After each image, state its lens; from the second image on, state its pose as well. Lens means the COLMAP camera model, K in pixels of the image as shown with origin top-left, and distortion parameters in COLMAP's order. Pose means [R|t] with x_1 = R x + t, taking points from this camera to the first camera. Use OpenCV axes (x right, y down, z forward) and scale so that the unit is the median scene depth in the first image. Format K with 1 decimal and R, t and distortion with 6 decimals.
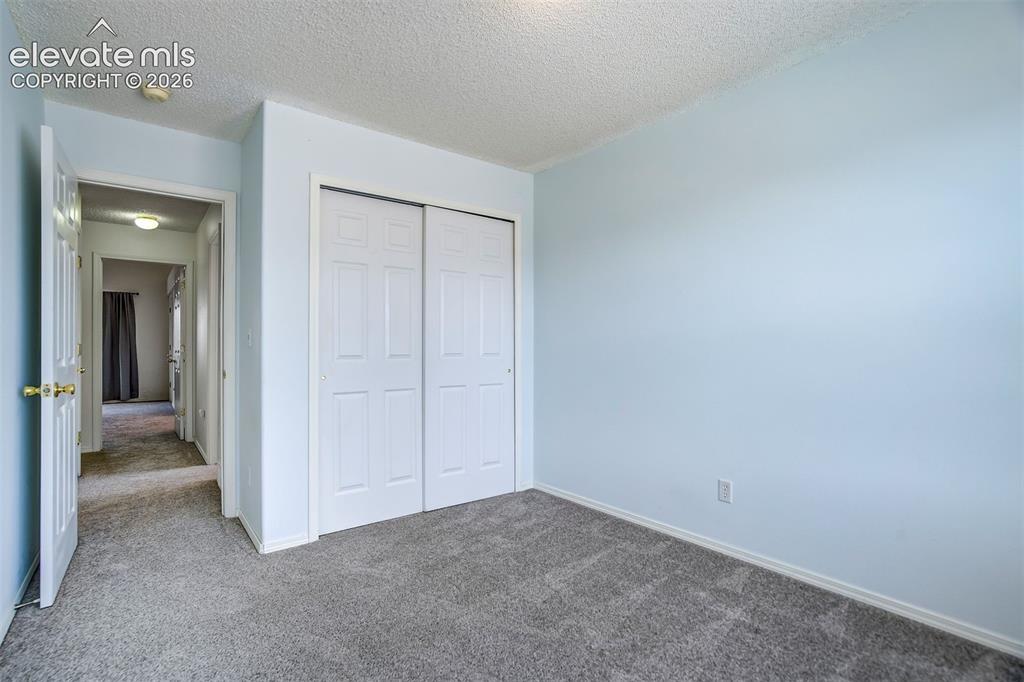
lens RADIAL K [[480.4, 0, 505.5], [0, 480.4, 343.2], [0, 0, 1]] dist [-0.028453, 0.014328]
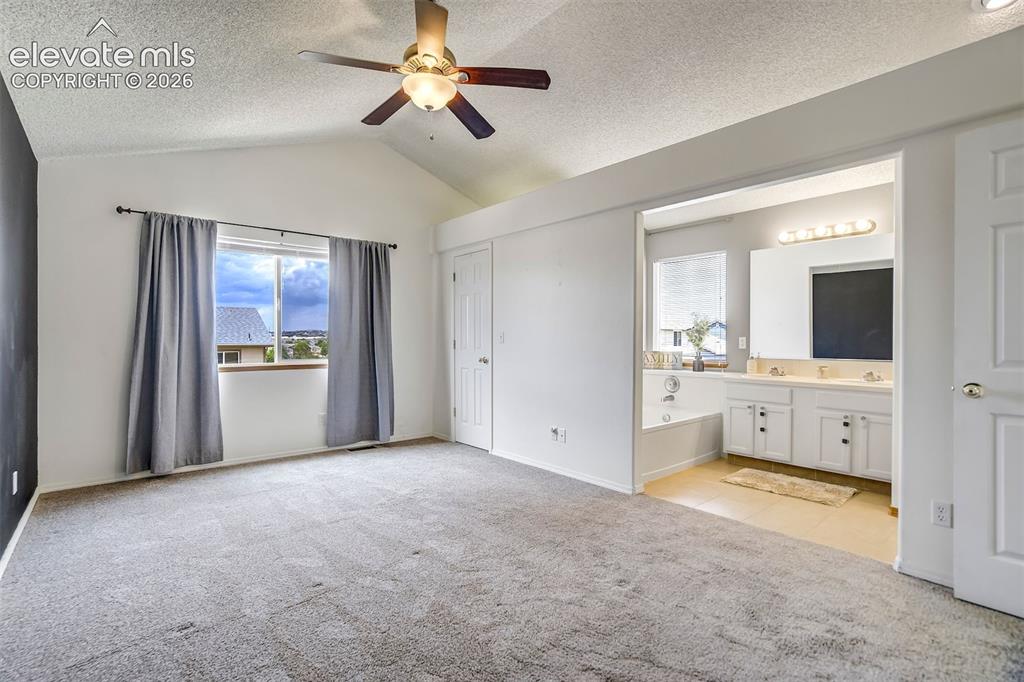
lens RADIAL K [[480.4, 0, 510.9], [0, 480.4, 343.2], [0, 0, 1]] dist [-0.028453, 0.014328]
pose [[0.999929, -0.001289, 0.011886, -0.647043], [0.001129, 0.999908, 0.013523, 0.001299], [-0.011902, -0.013509, 0.999838, 0.440327]]
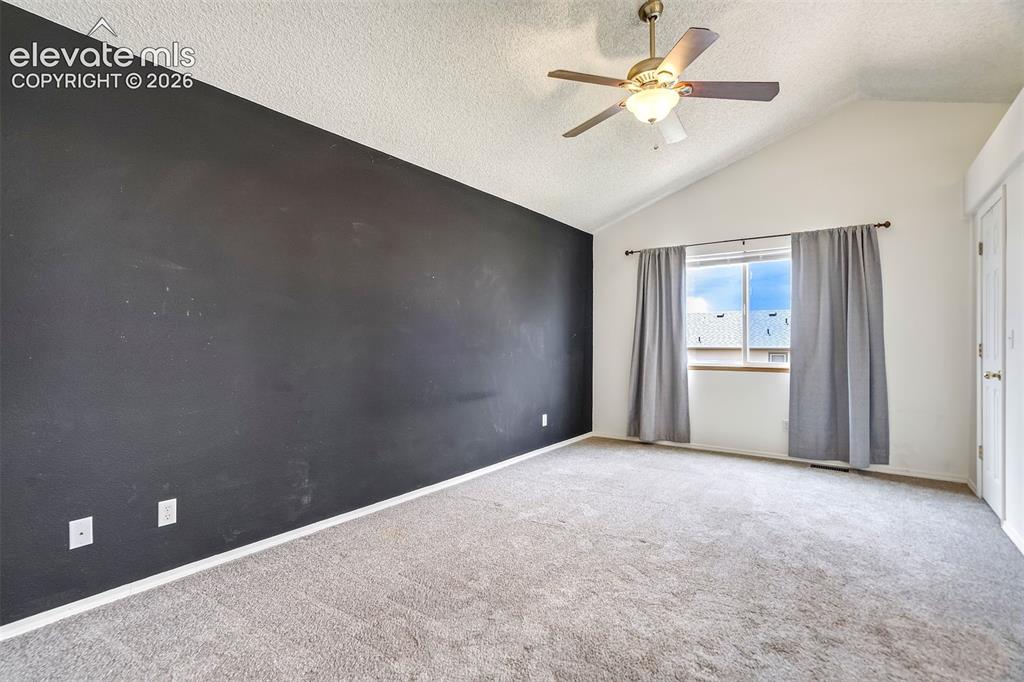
lens RADIAL K [[480.4, 0, 513.4], [0, 480.4, 343.4], [0, 0, 1]] dist [-0.028453, 0.014328]
pose [[0.251295, 0.000774, -0.967910, -0.441157], [0.002006, 0.999997, 0.001320, 0.003613], [0.967908, -0.002273, 0.251293, 0.560499]]
